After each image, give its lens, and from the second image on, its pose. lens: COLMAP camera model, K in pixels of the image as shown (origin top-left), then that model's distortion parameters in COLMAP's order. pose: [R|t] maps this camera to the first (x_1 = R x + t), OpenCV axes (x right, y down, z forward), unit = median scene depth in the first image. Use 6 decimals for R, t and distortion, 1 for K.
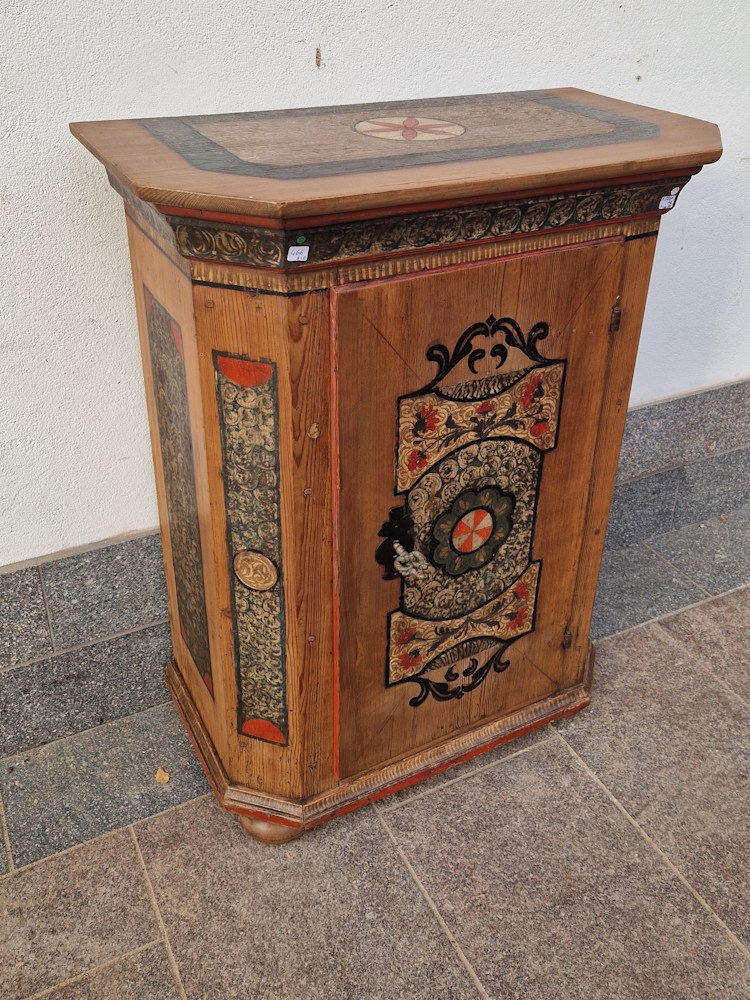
lens RADIAL K [[932.8, 0, 444.5], [0, 932.8, 421.0], [0, 0, 1]] dist [0.029166, 0.000000]
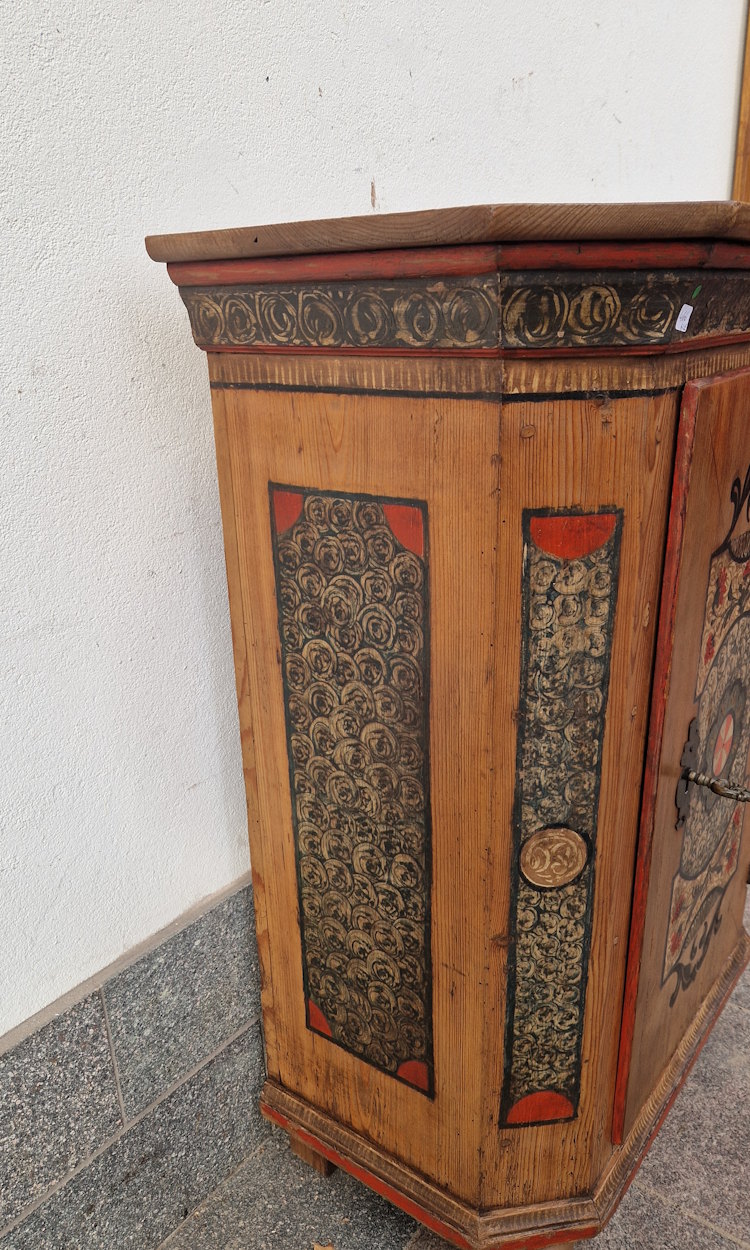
lens RADIAL K [[887.3, 0, 399.4], [0, 887.3, 661.5], [0, 0, 1]] dist [0.035295, -0.026286]
pose [[0.911955, -0.199439, 0.358557, -0.475748], [0.242449, 0.966959, -0.078797, 0.044673], [-0.330995, 0.158792, 0.930176, 0.395697]]
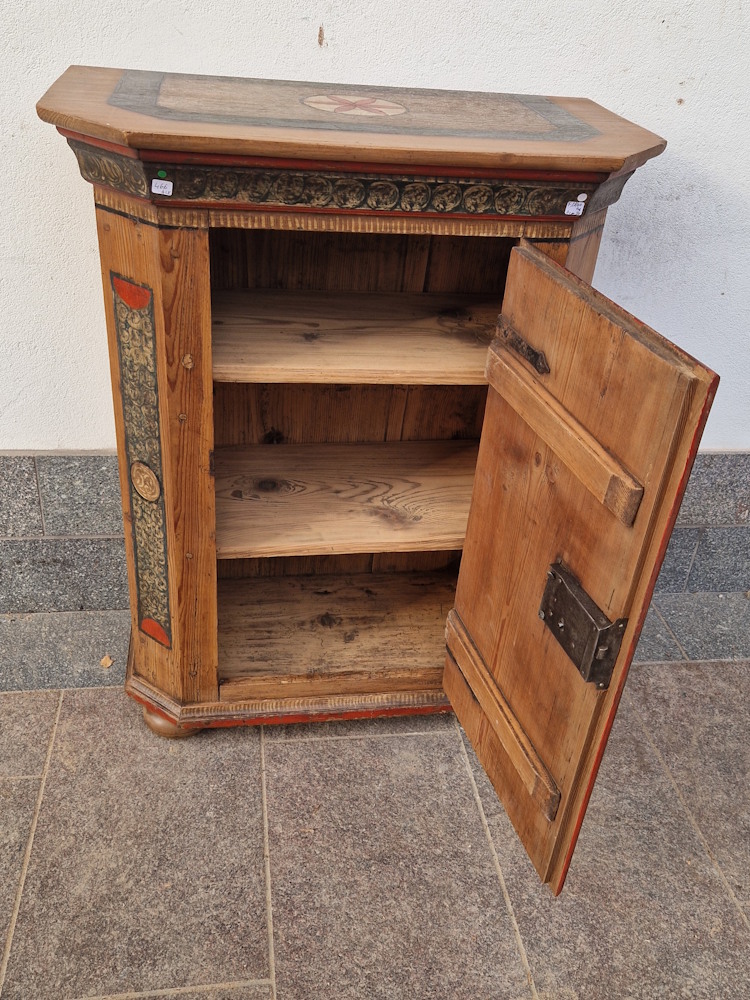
lens RADIAL K [[932.8, 0, 441.4], [0, 932.8, 520.0], [0, 0, 1]] dist [0.029166, 0.000000]
pose [[0.943054, 0.219228, -0.250175, 0.408030], [-0.207356, 0.975523, 0.073206, 0.044725], [0.260100, -0.017162, 0.965429, -0.006249]]
